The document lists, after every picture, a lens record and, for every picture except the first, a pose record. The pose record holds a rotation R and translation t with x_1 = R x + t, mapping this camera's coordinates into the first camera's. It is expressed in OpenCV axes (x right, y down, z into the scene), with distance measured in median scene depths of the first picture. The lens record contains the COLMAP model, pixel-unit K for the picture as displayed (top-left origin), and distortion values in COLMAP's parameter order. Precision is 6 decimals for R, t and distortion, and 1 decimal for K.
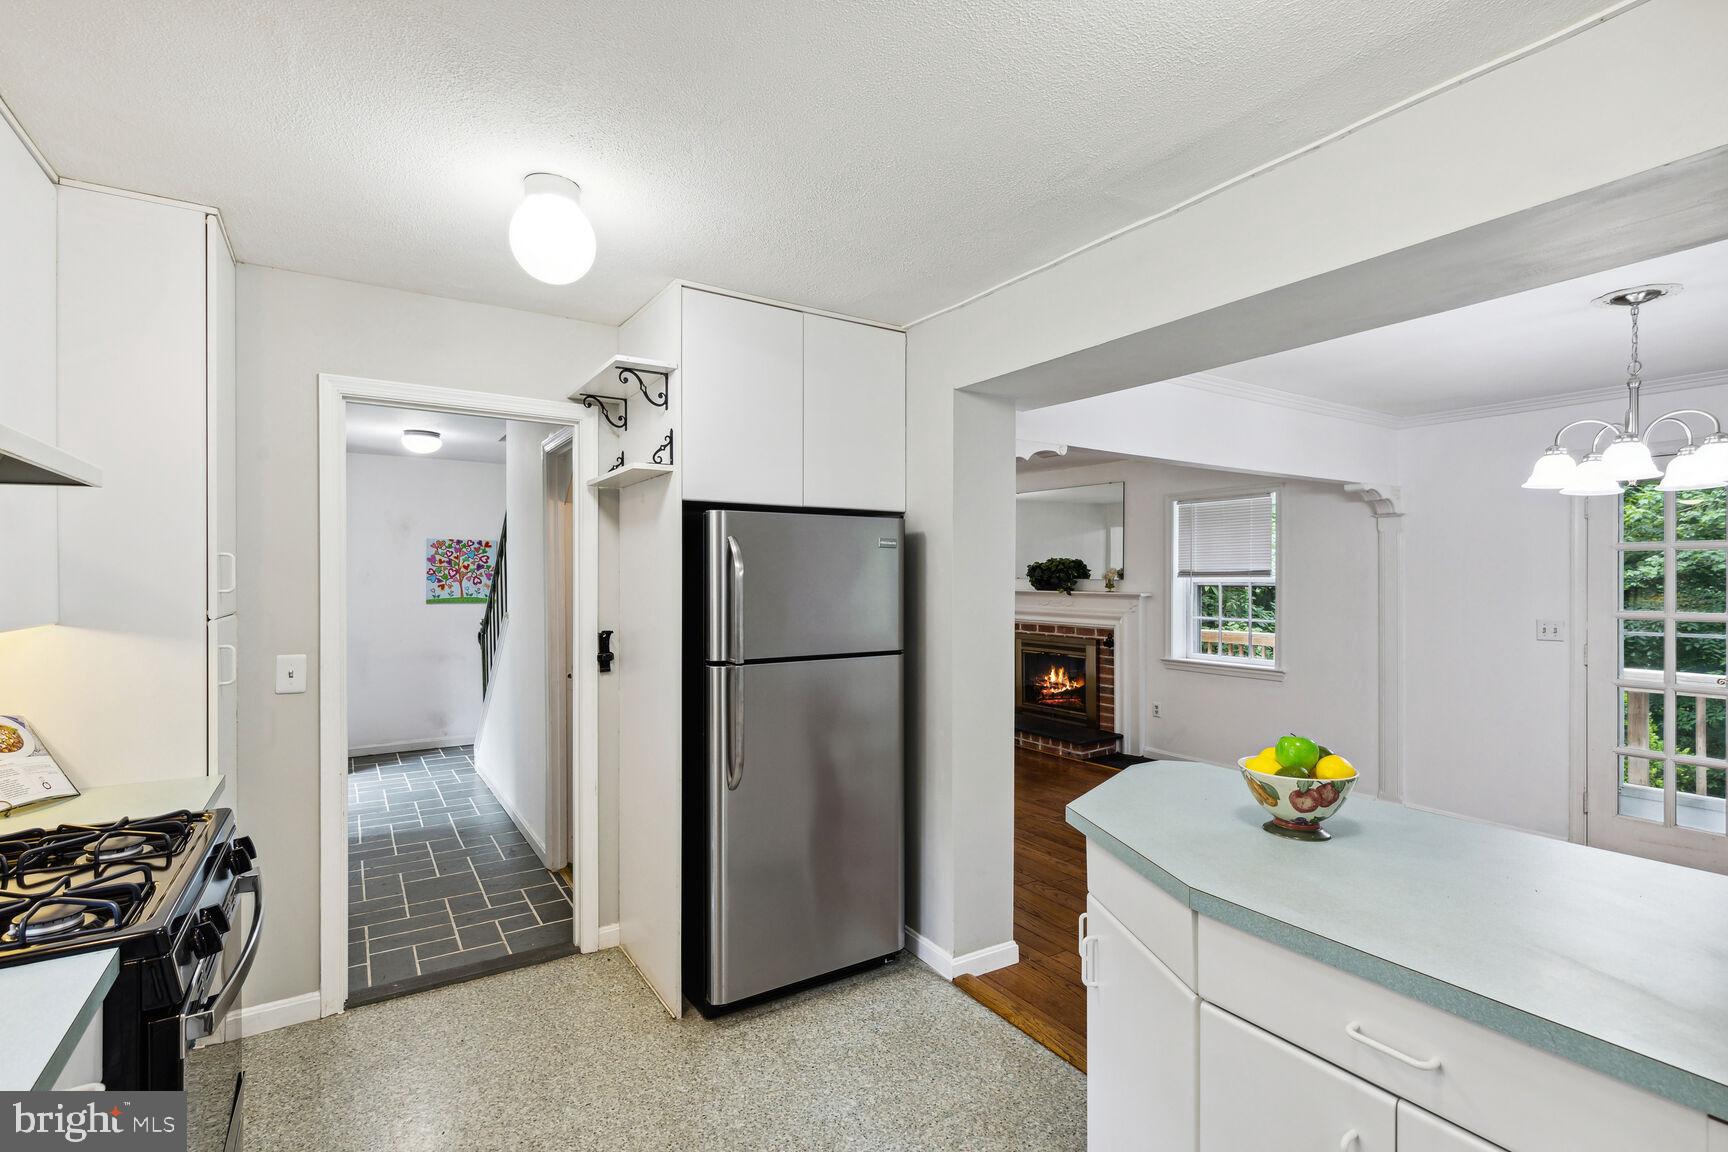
lens RADIAL K [[781.6, 0, 864.6], [0, 781.6, 583.4], [0, 0, 1]] dist [0.001753, 0.000360]
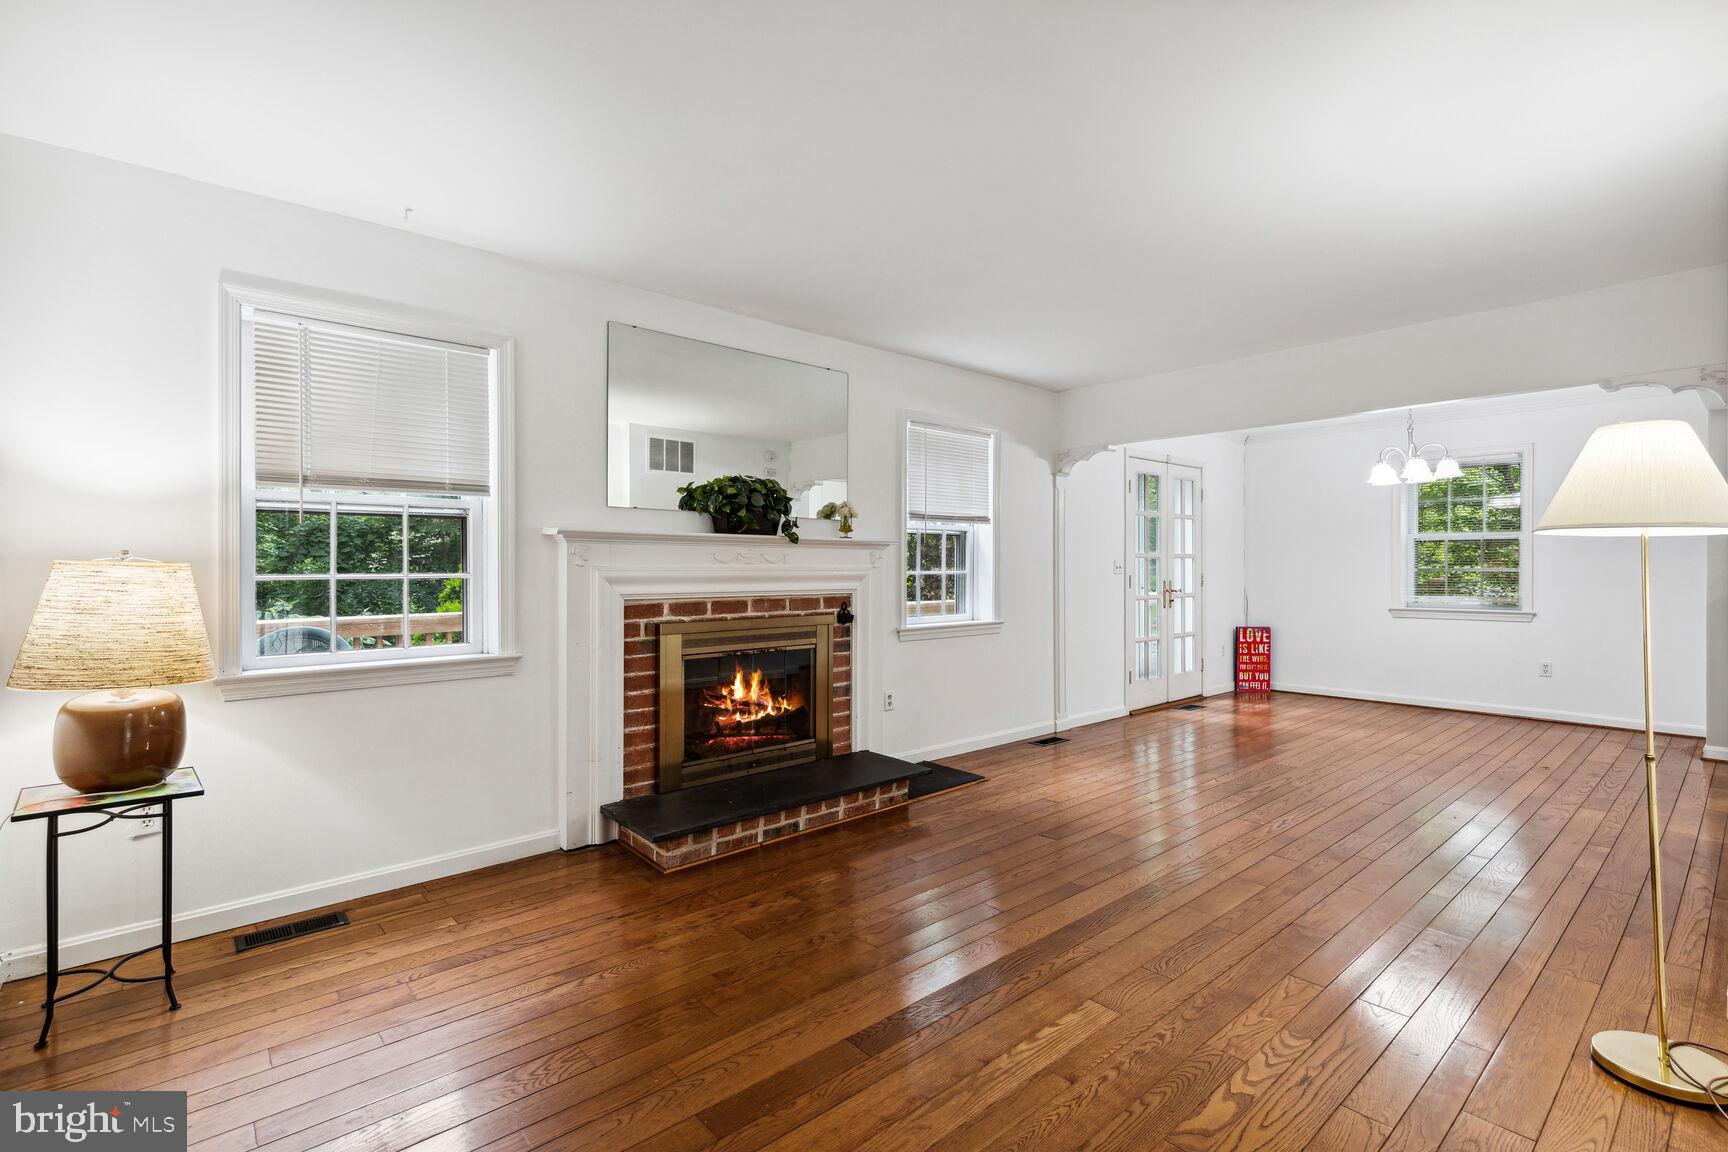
lens RADIAL K [[781.6, 0, 867.2], [0, 781.6, 567.3], [0, 0, 1]] dist [0.001753, 0.000360]
pose [[-0.147914, -0.011440, 0.988934, -0.323932], [-0.005092, 0.999929, 0.010806, 0.027247], [-0.988987, -0.003437, -0.147962, 1.057884]]
